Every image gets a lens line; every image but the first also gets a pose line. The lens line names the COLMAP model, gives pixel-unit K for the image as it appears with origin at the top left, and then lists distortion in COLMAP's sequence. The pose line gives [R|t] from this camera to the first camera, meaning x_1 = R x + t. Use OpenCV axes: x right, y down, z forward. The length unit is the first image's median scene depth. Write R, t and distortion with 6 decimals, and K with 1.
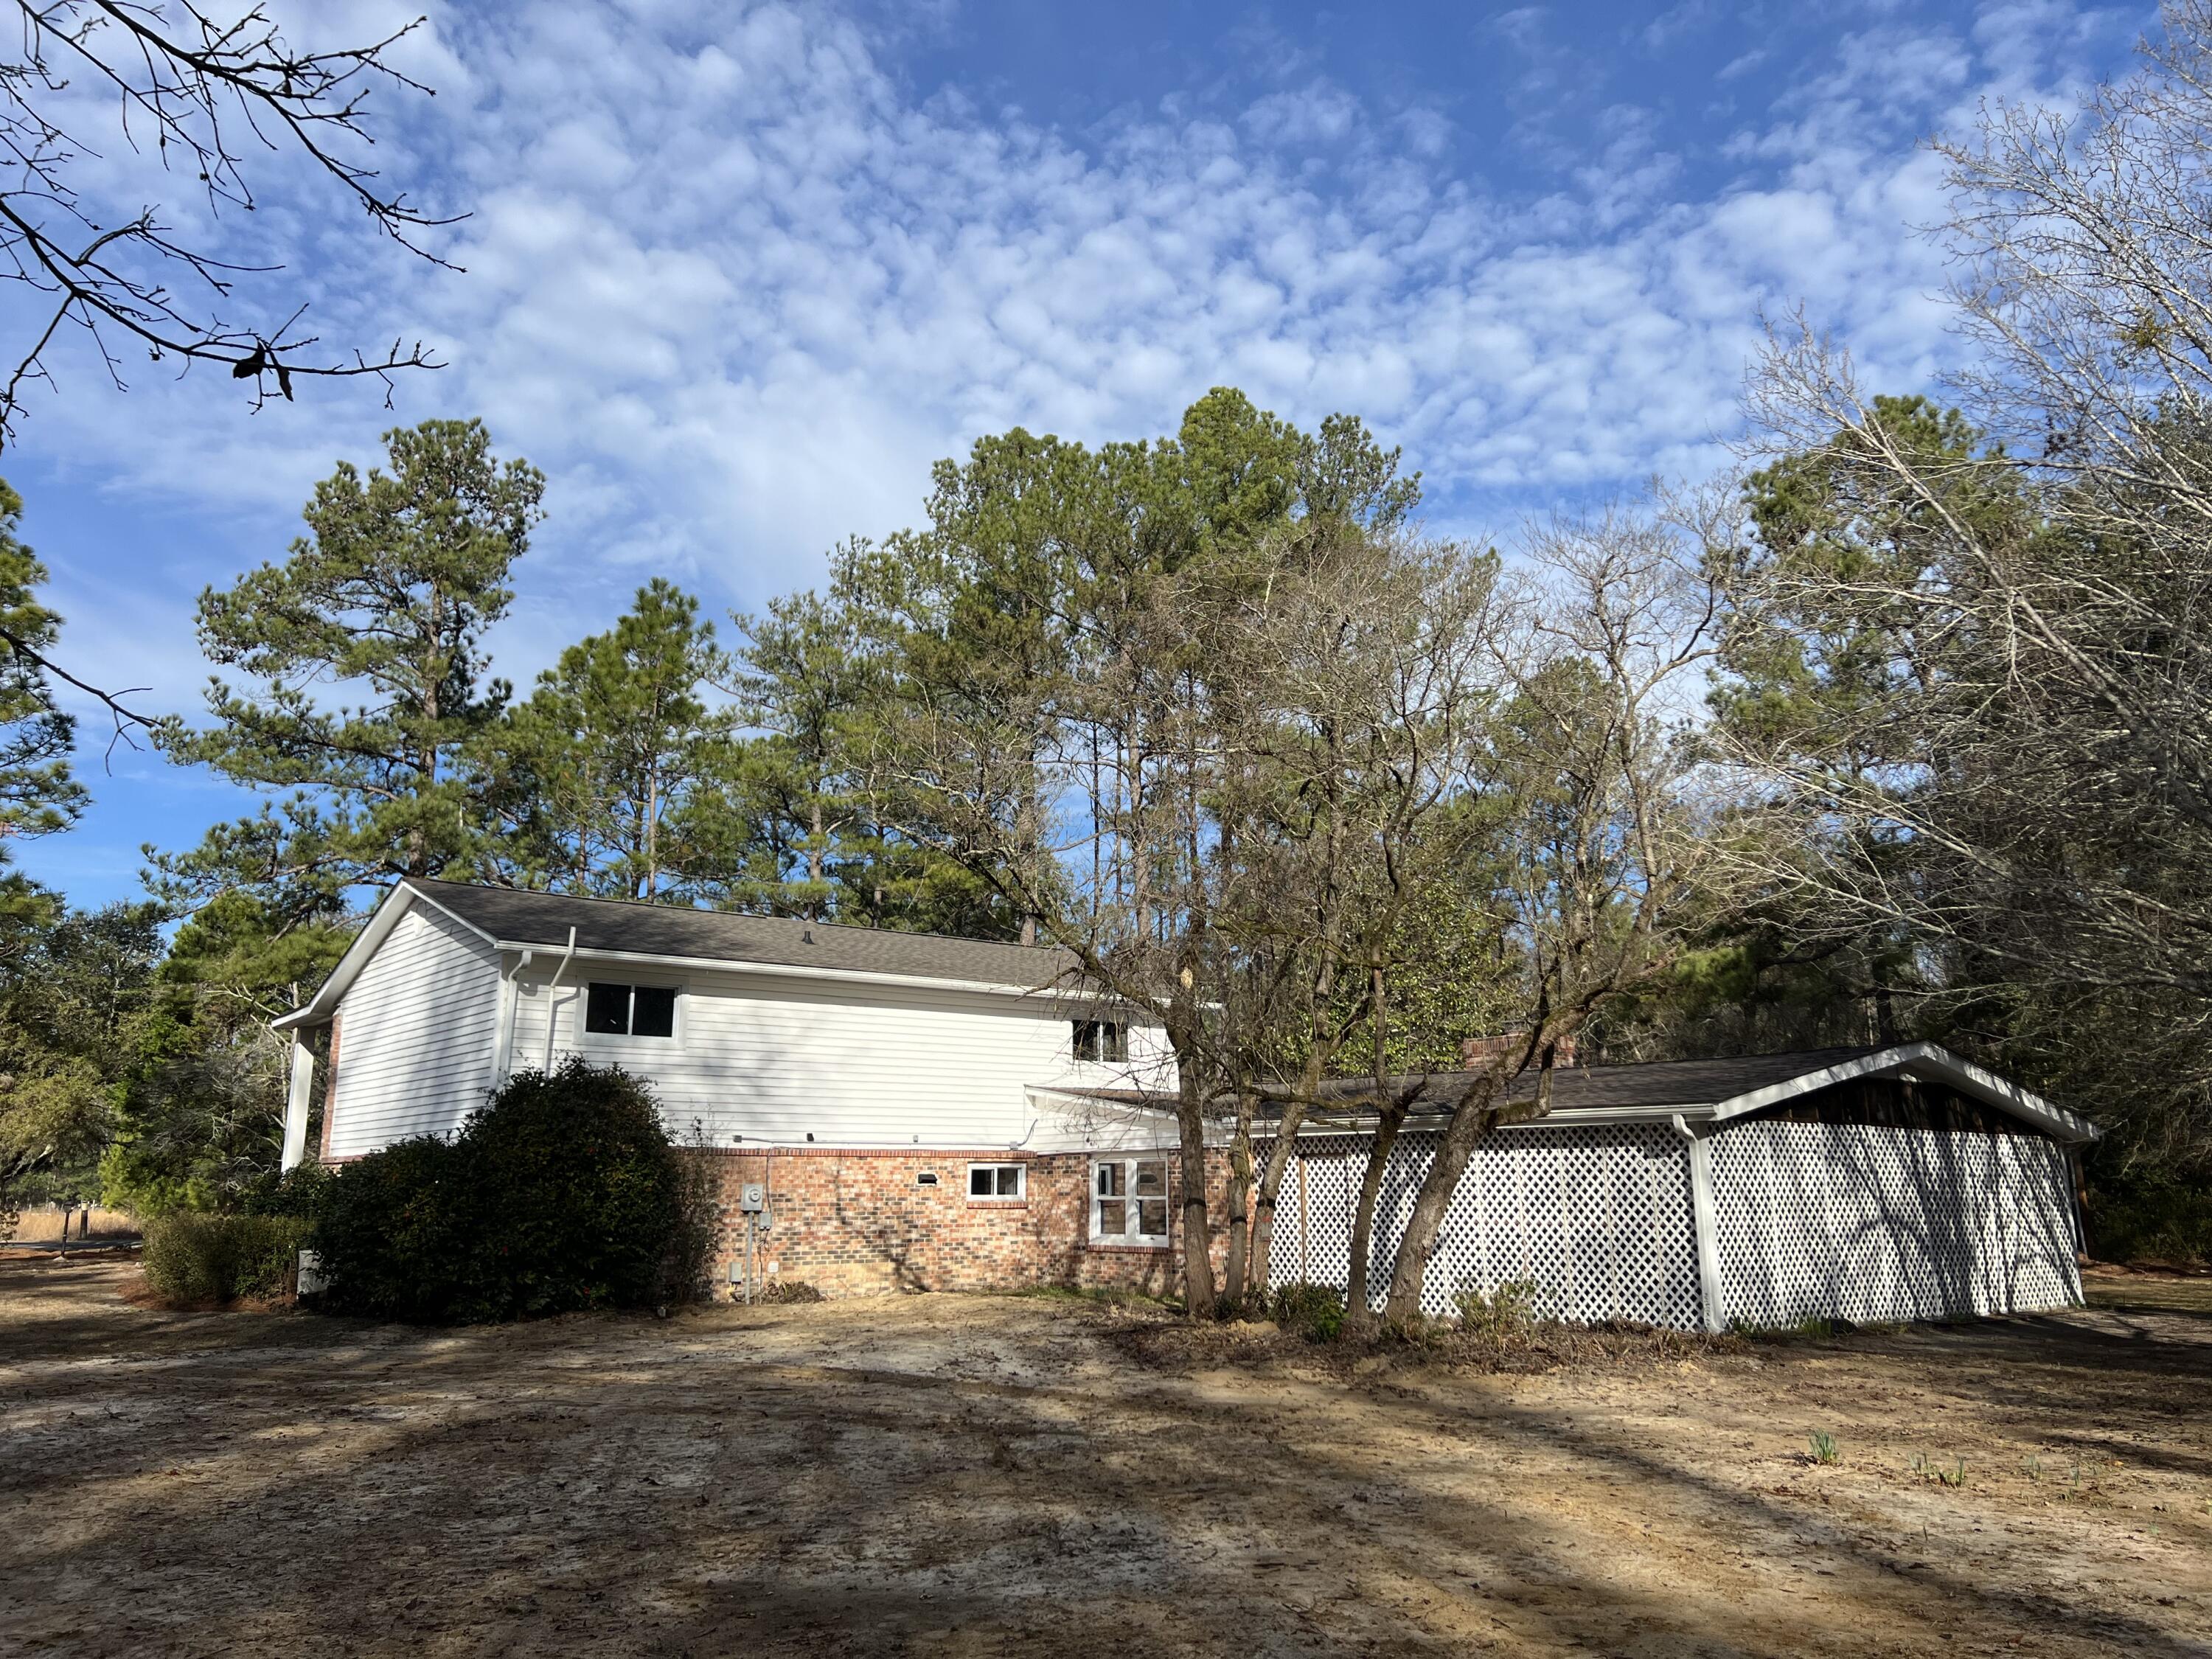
lens RADIAL K [[1663.7, 0, 1106.0], [0, 1663.7, 829.5], [0, 0, 1]] dist [0.028678, -0.000442]
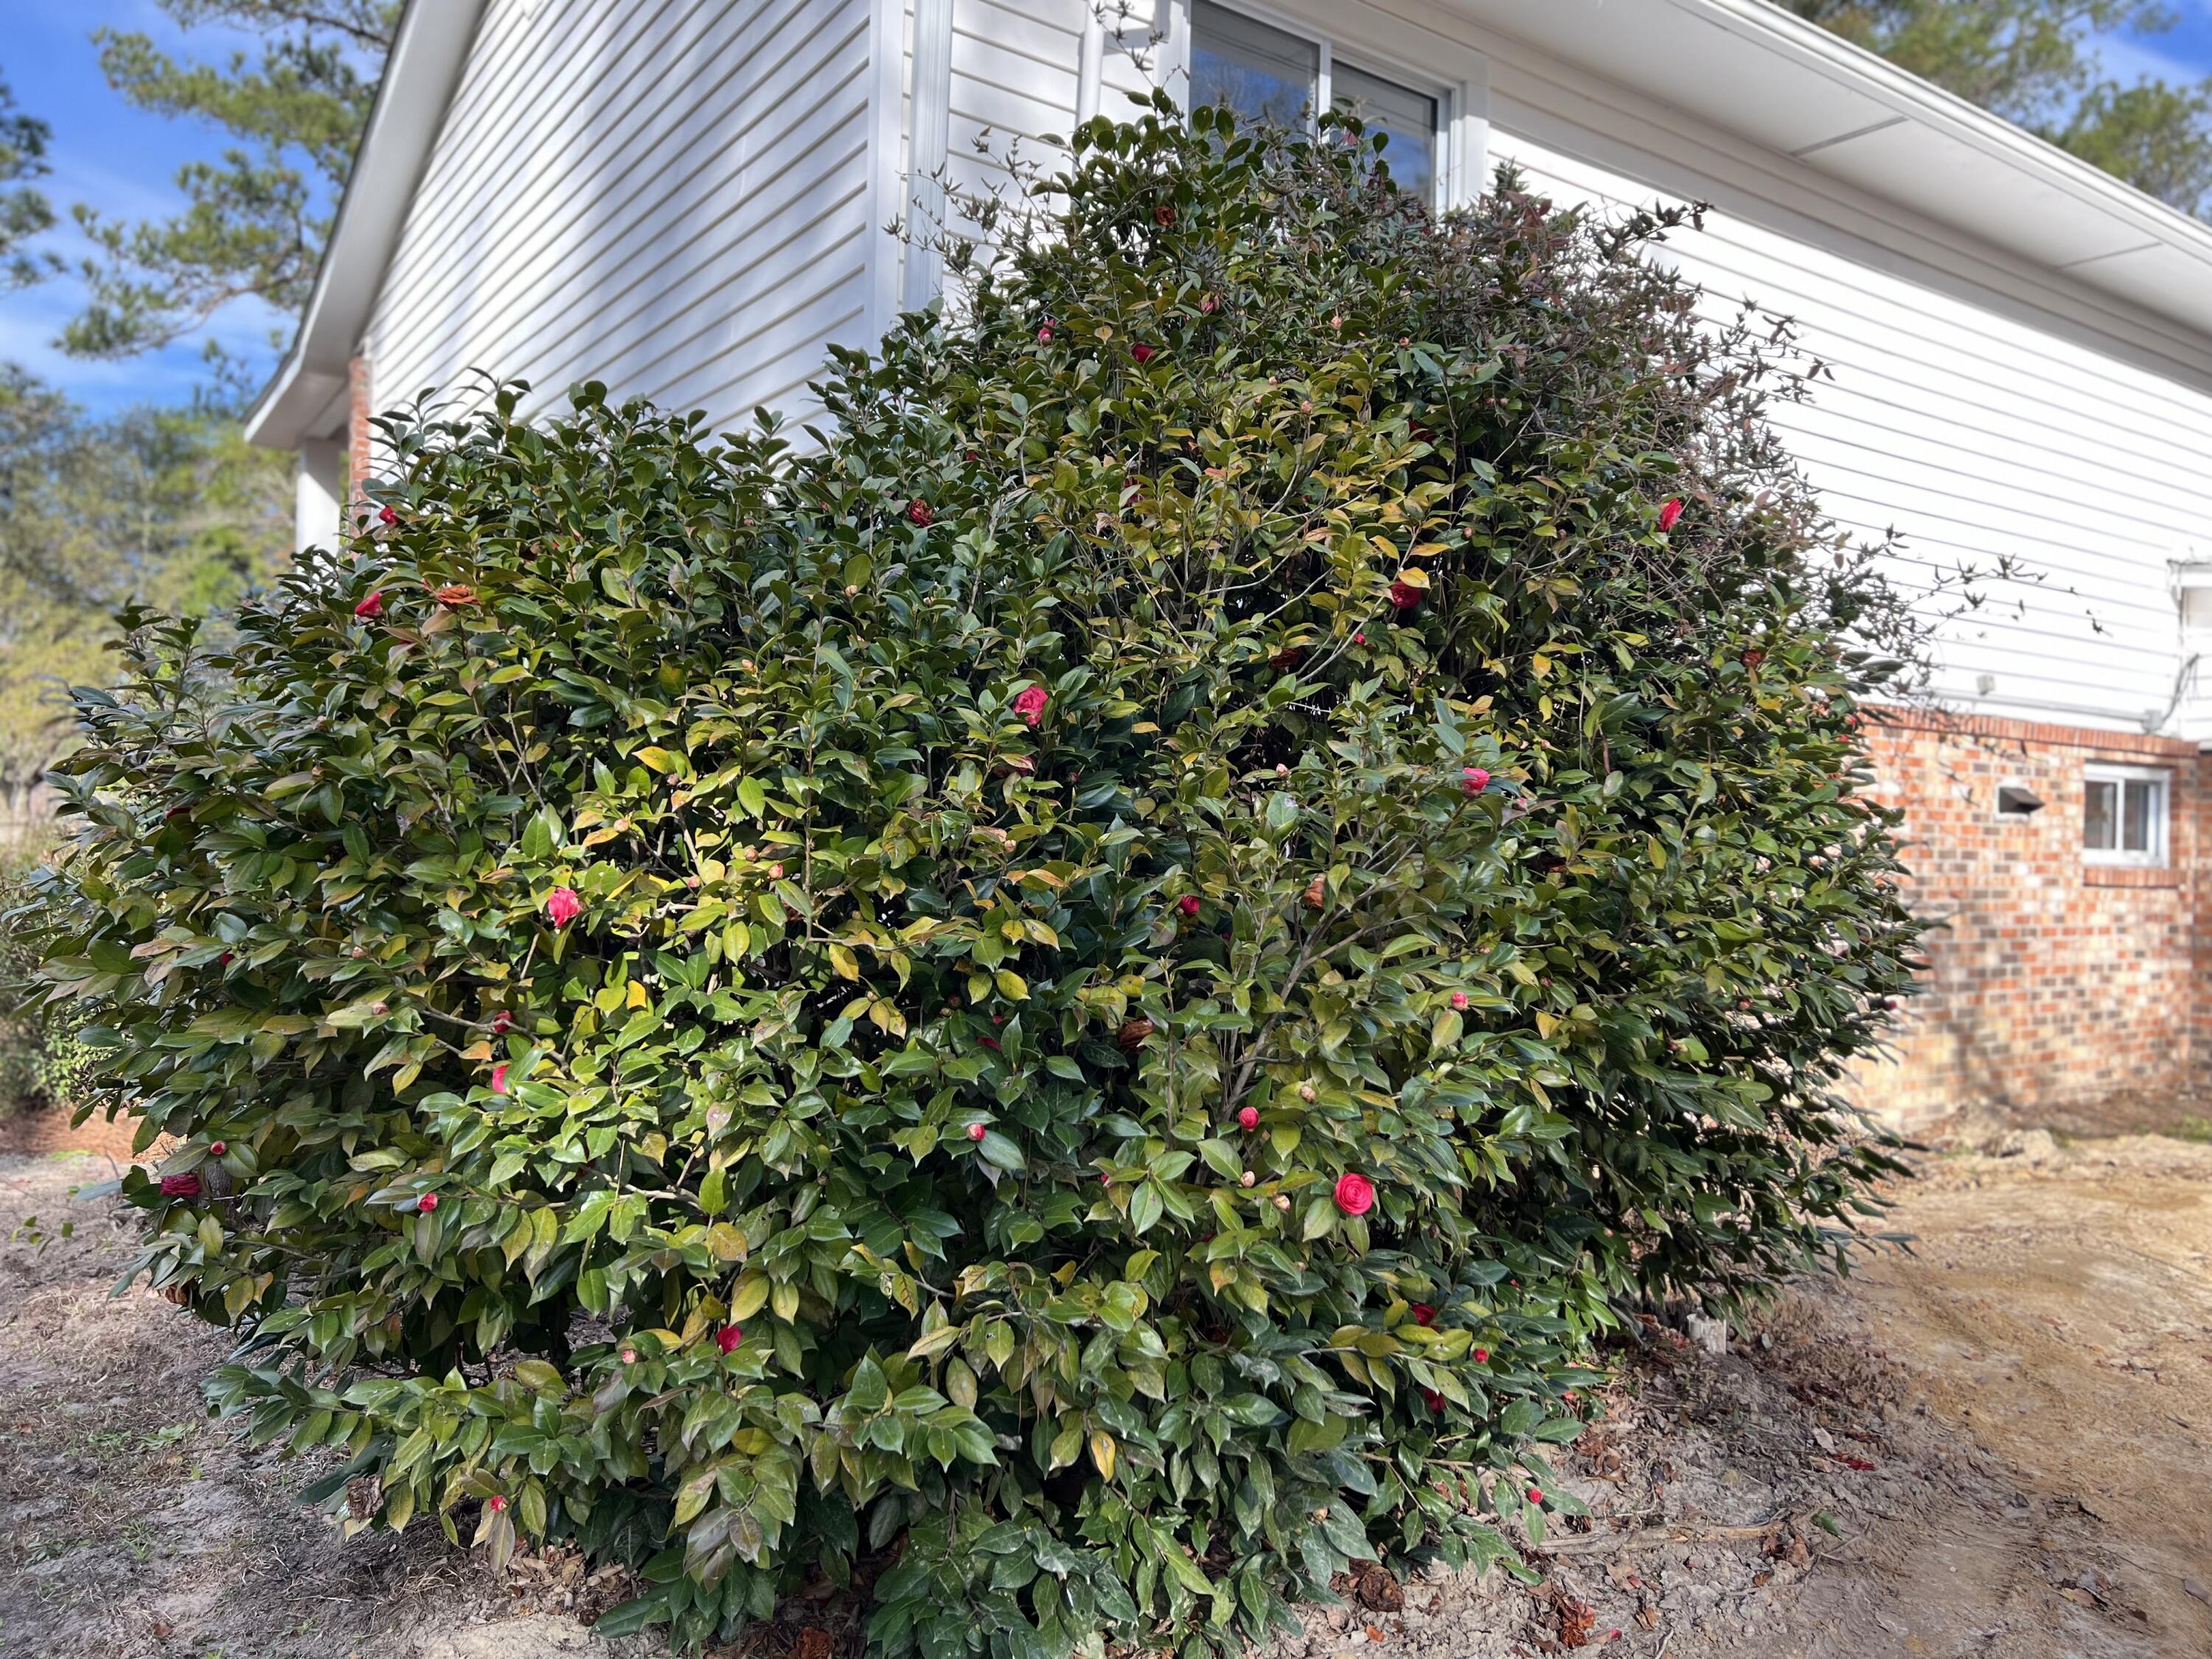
lens RADIAL K [[1653.9, 0, 1106.0], [0, 1653.9, 829.5], [0, 0, 1]] dist [0.001475, 0.000074]
pose [[0.997668, 0.026391, -0.062939, -0.264588], [-0.012703, 0.977901, 0.208684, 0.141514], [0.067055, -0.207398, 0.975956, 0.629487]]
